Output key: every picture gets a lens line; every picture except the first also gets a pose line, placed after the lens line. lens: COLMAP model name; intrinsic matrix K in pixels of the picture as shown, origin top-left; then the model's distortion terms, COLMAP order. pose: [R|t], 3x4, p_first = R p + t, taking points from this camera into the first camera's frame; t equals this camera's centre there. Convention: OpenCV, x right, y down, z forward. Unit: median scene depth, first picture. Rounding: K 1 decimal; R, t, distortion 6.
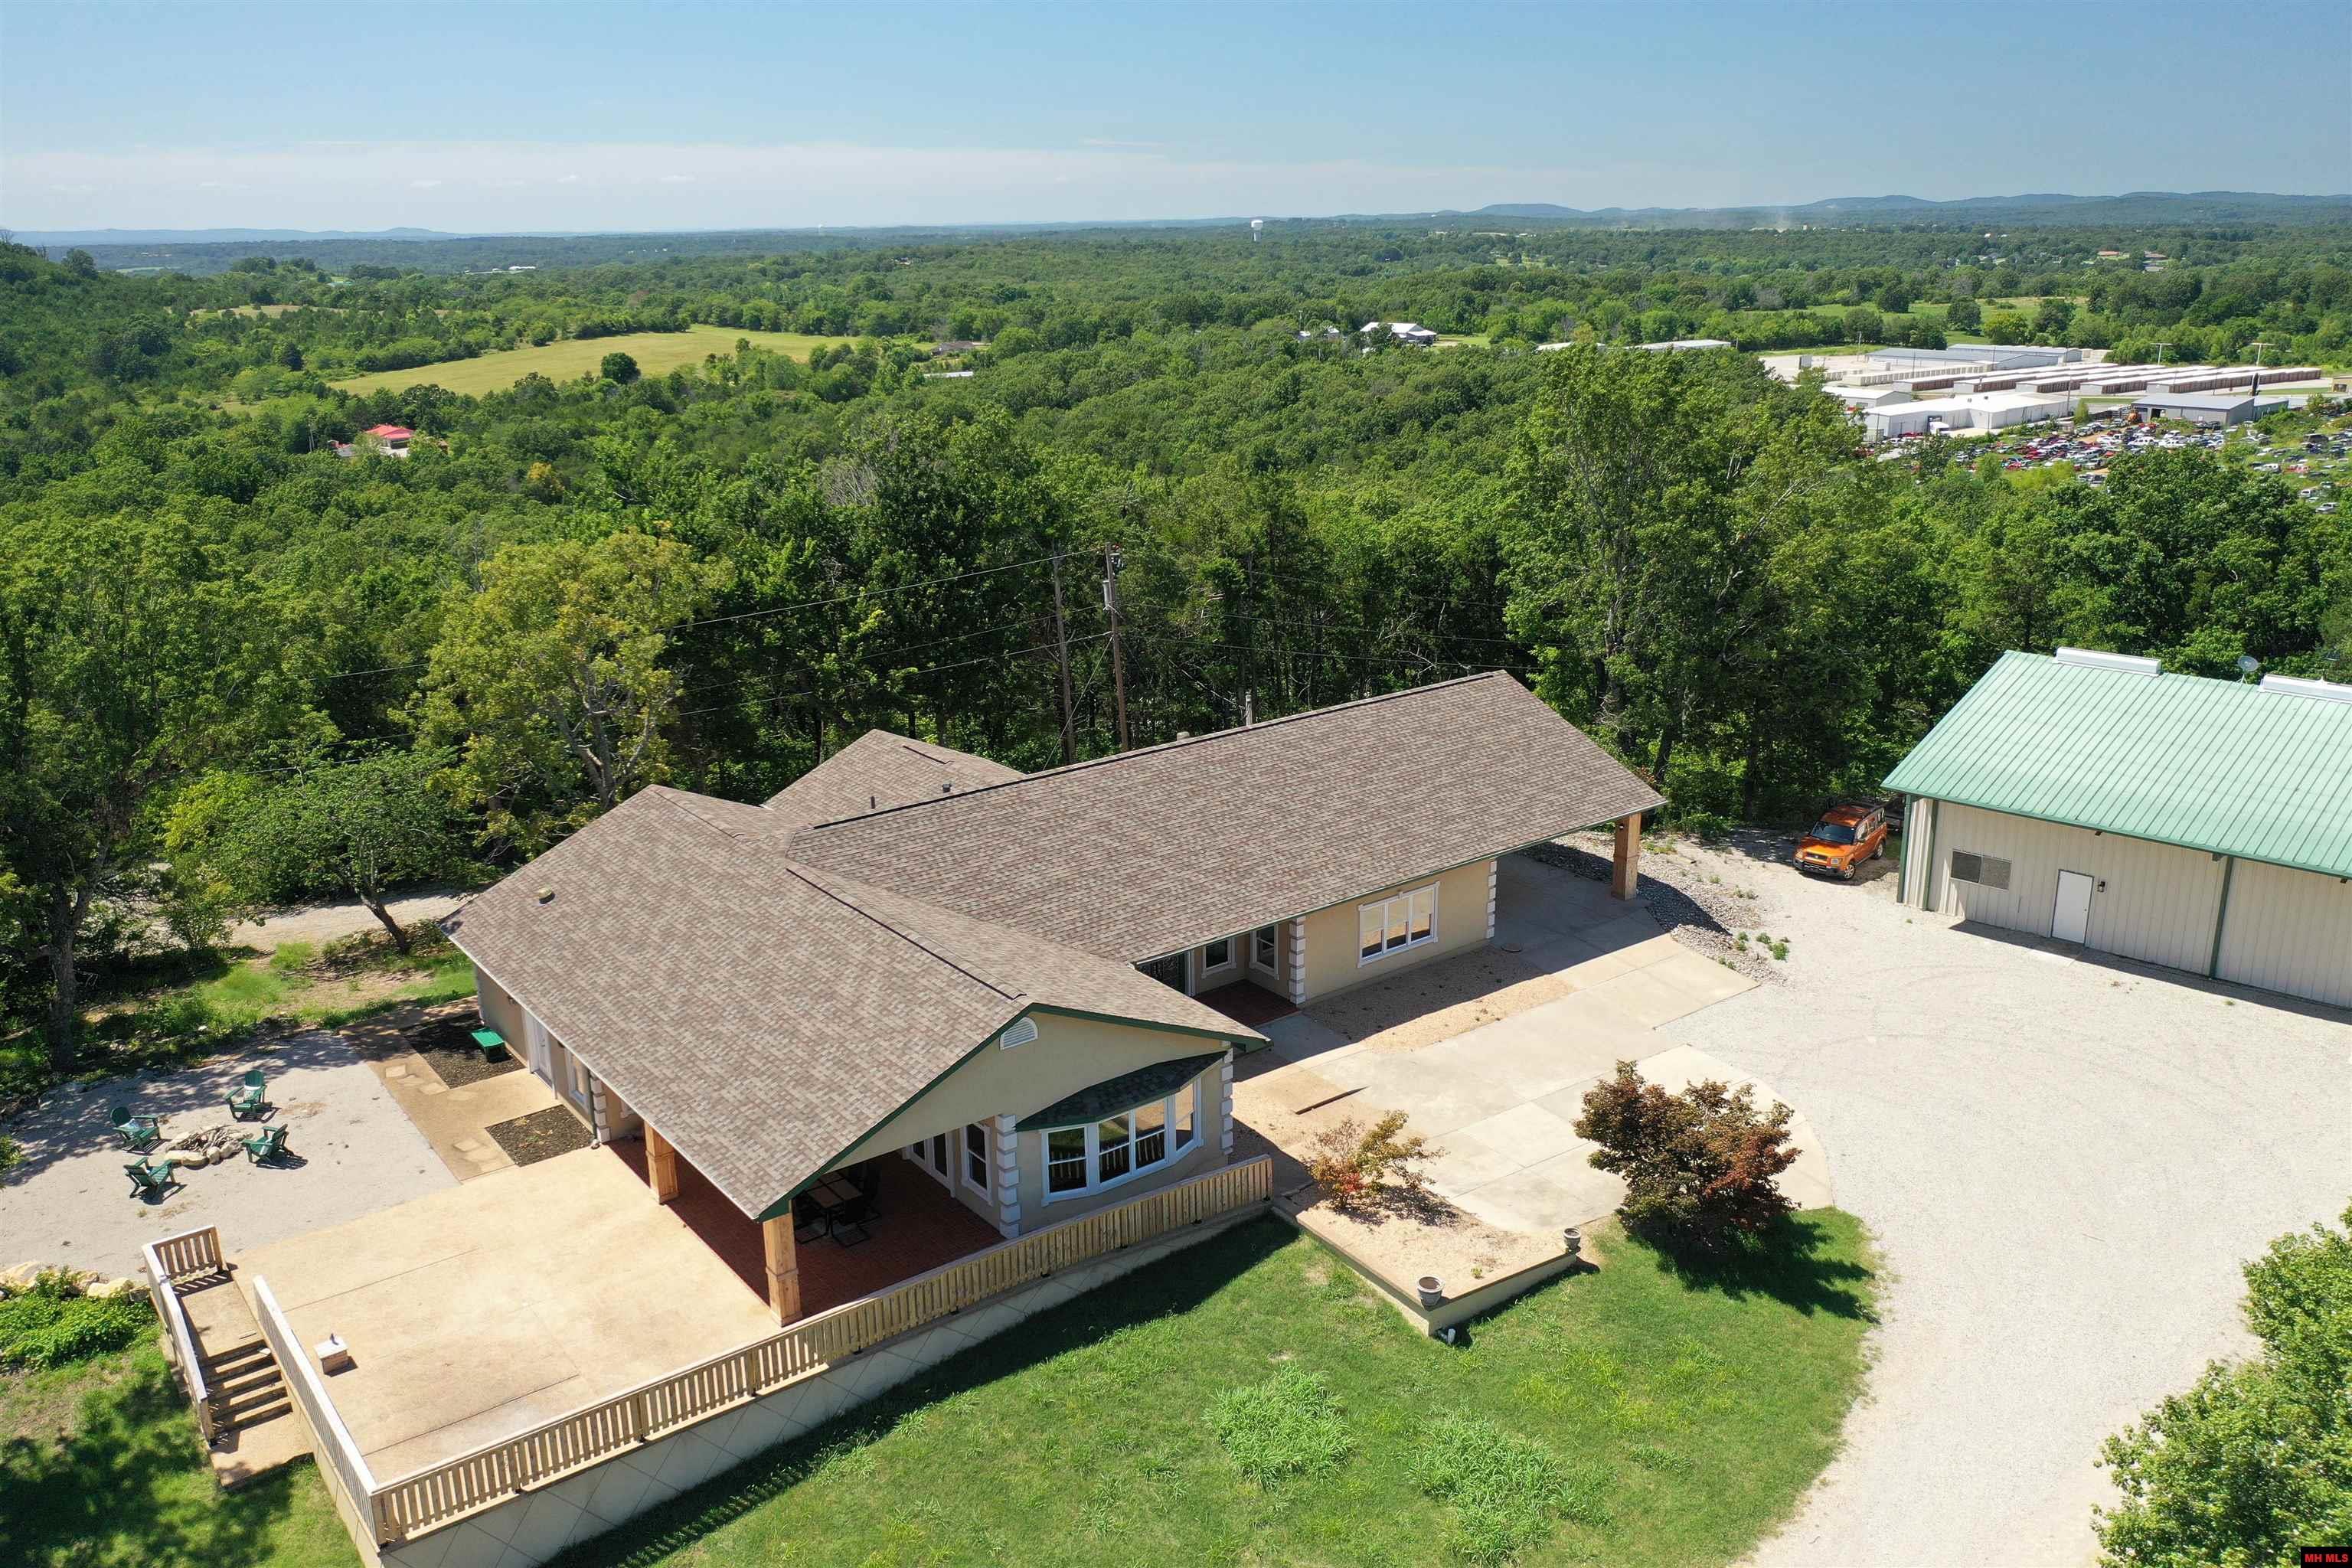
lens RADIAL K [[1872.5, 0, 1176.0], [0, 1872.5, 784.0], [0, 0, 1]] dist [-0.001941, 0.005596]
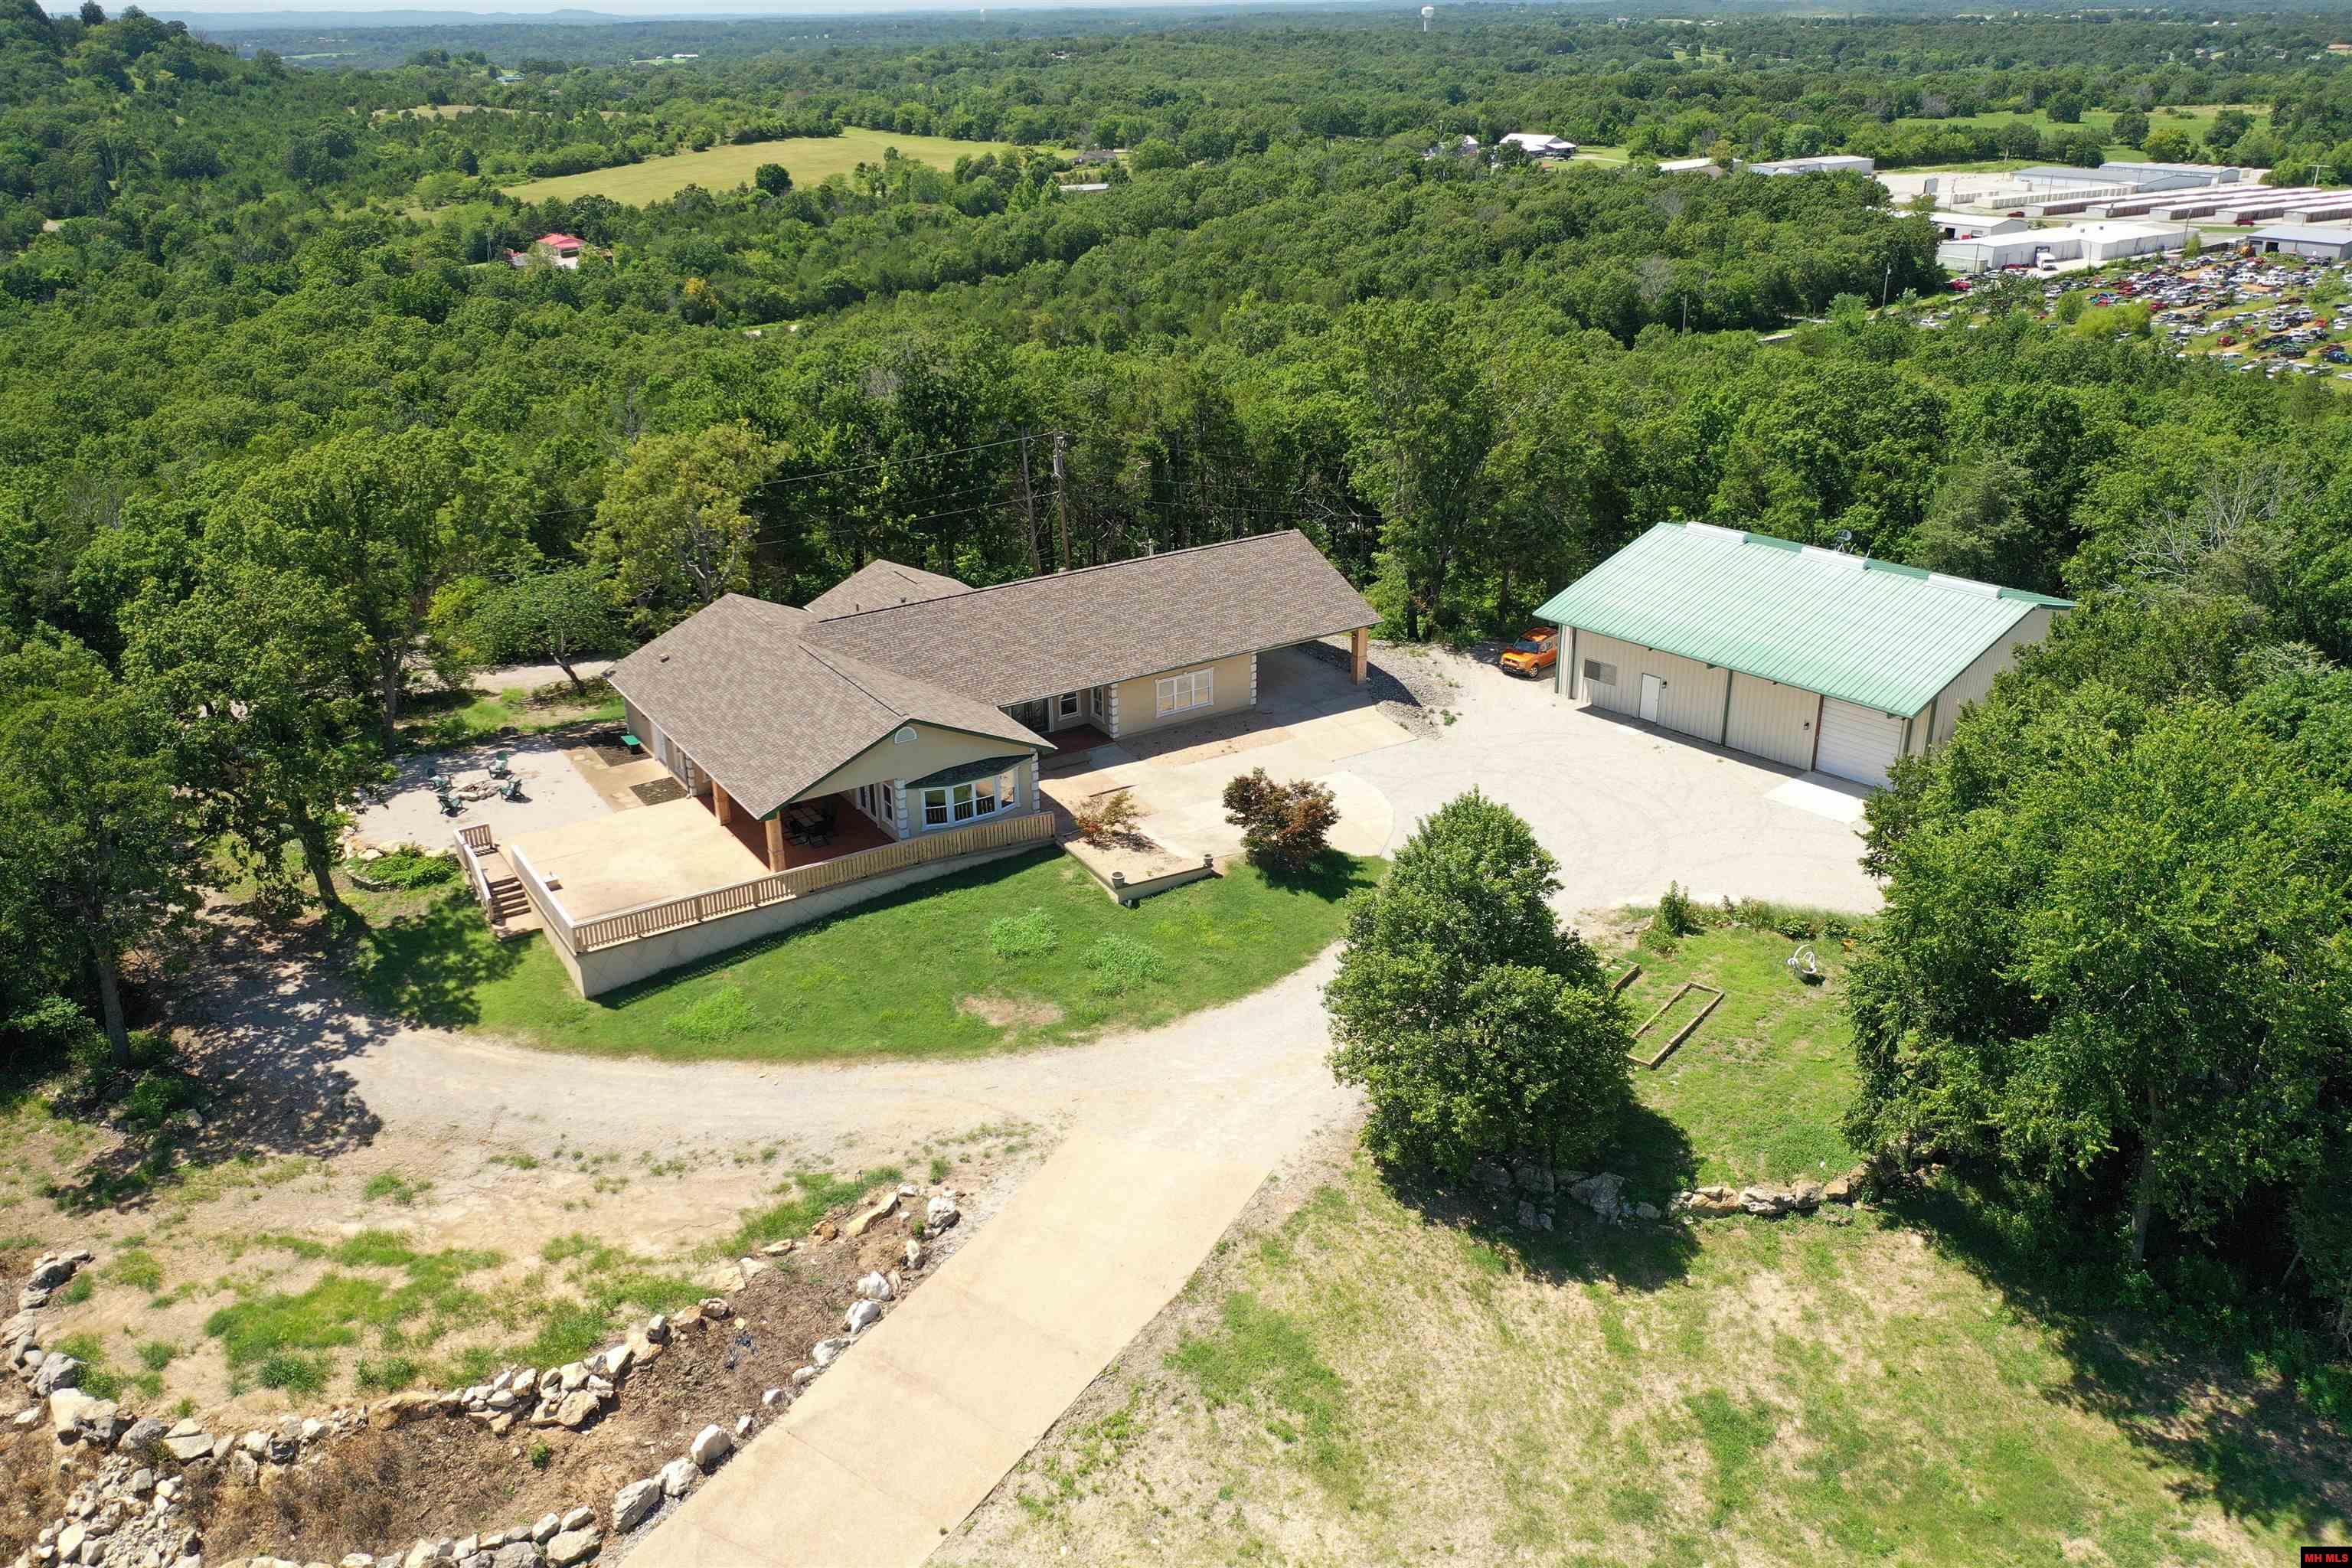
lens RADIAL K [[1900.2, 0, 1176.0], [0, 1900.2, 784.0], [0, 0, 1]] dist [0.002836, 0.006850]
pose [[0.995968, 0.034443, -0.082835, 0.051083], [-0.025833, 0.994362, 0.102846, -0.002954], [0.085910, -0.100291, 0.991242, -0.127595]]
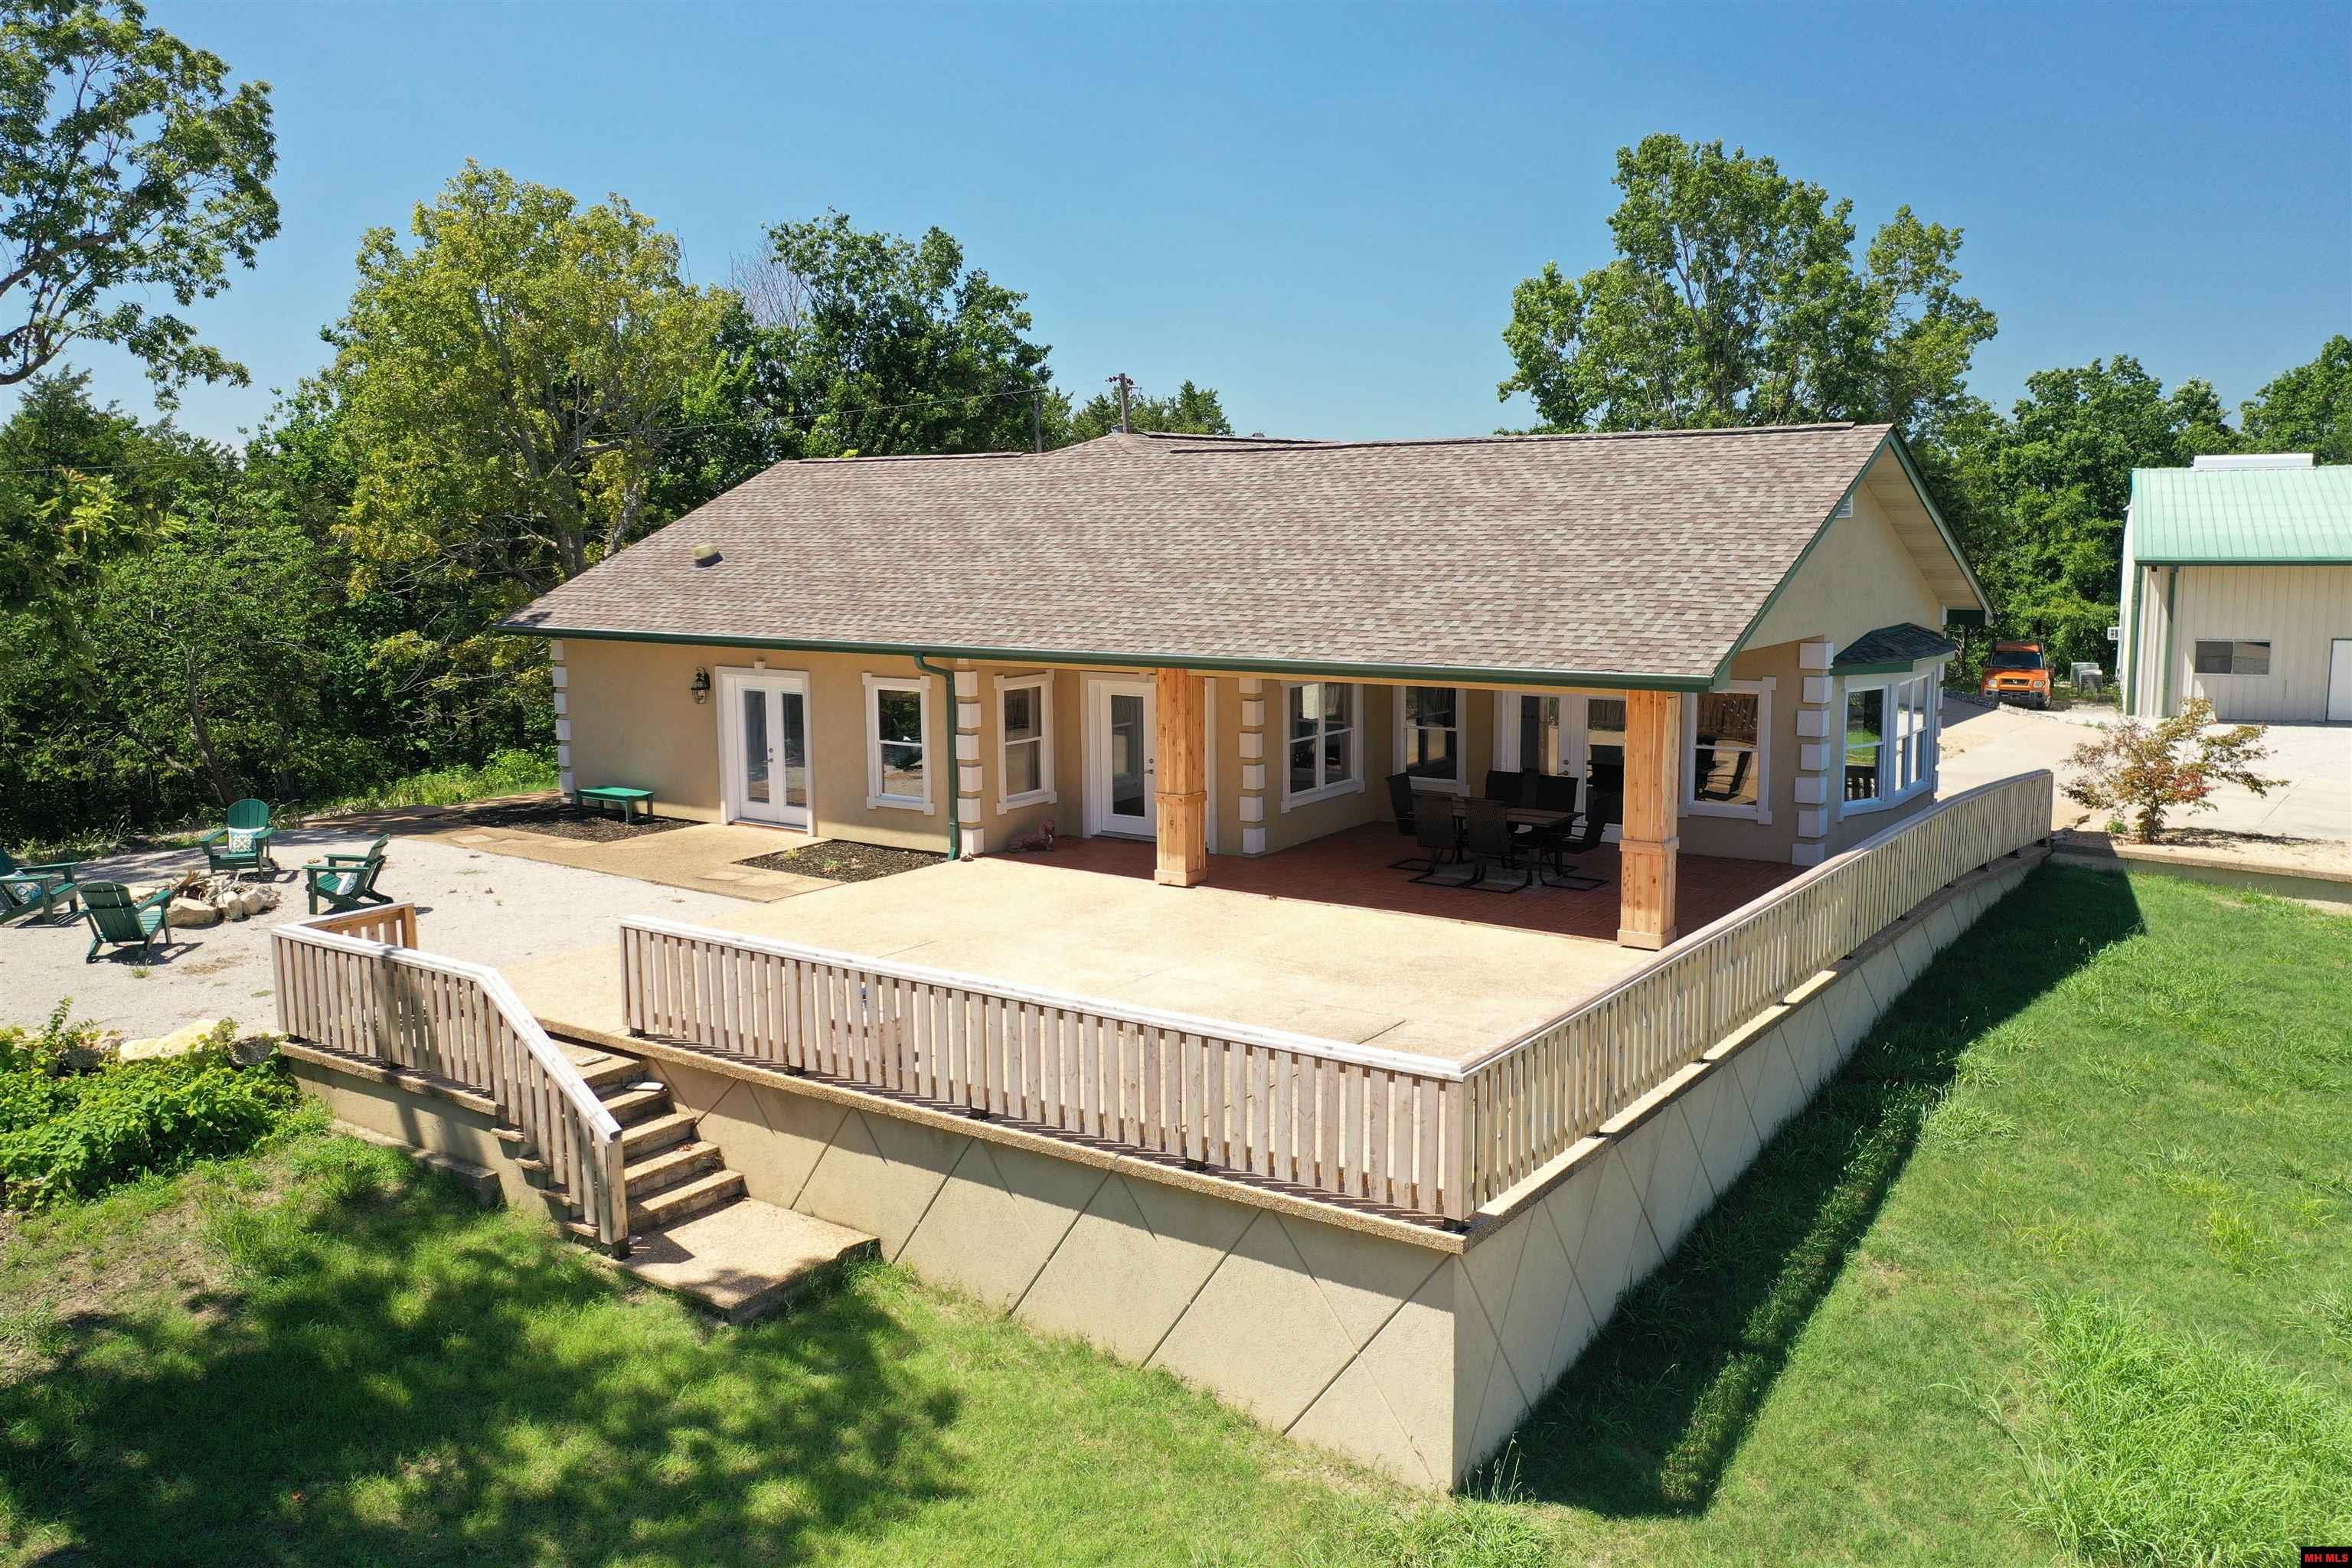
lens RADIAL K [[1872.5, 0, 1176.0], [0, 1872.5, 784.0], [0, 0, 1]] dist [-0.001941, 0.005596]
pose [[0.954271, -0.036560, 0.296698, -0.070726], [0.081700, 0.986604, -0.141200, 0.043518], [-0.287561, 0.158983, 0.944475, 0.075028]]
